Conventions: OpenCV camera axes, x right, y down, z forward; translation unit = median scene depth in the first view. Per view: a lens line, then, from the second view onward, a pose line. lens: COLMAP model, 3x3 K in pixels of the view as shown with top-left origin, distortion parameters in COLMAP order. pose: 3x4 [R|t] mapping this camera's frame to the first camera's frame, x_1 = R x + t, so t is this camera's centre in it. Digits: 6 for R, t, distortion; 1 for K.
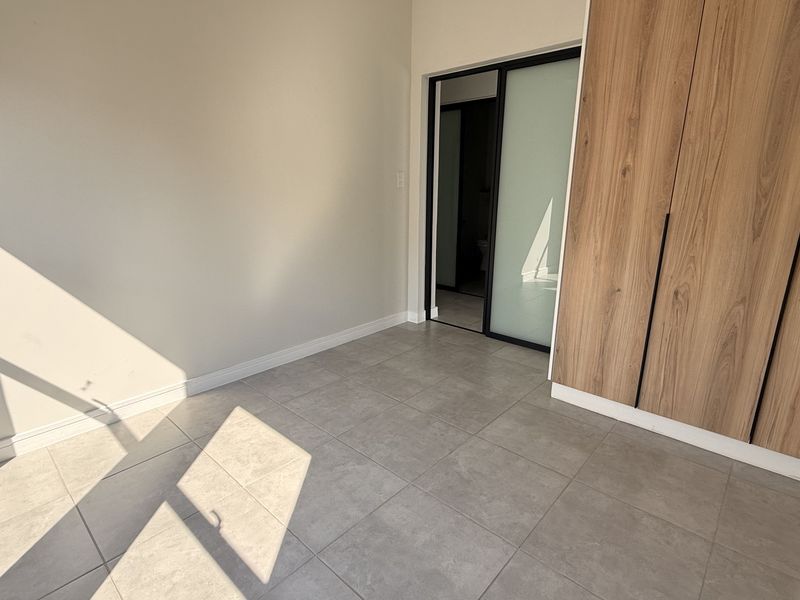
lens RADIAL K [[424.3, 0, 396.3], [0, 424.3, 299.5], [0, 0, 1]] dist [0.001063, -0.000252]
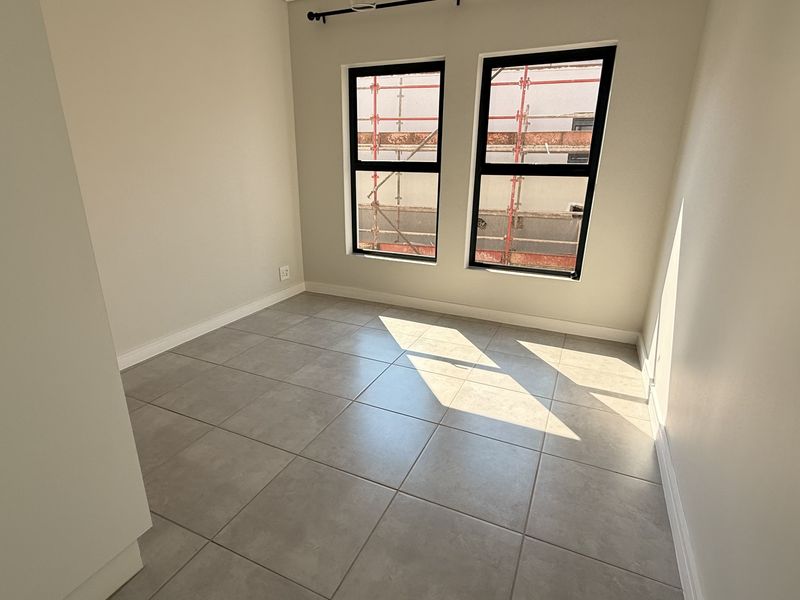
lens RADIAL K [[424.3, 0, 396.3], [0, 424.3, 299.5], [0, 0, 1]] dist [0.001063, -0.000252]
pose [[-0.951177, 0.083814, -0.297047, 0.242685], [-0.095052, 0.836102, 0.540276, -0.485902], [0.293644, 0.542133, -0.787315, 1.706059]]
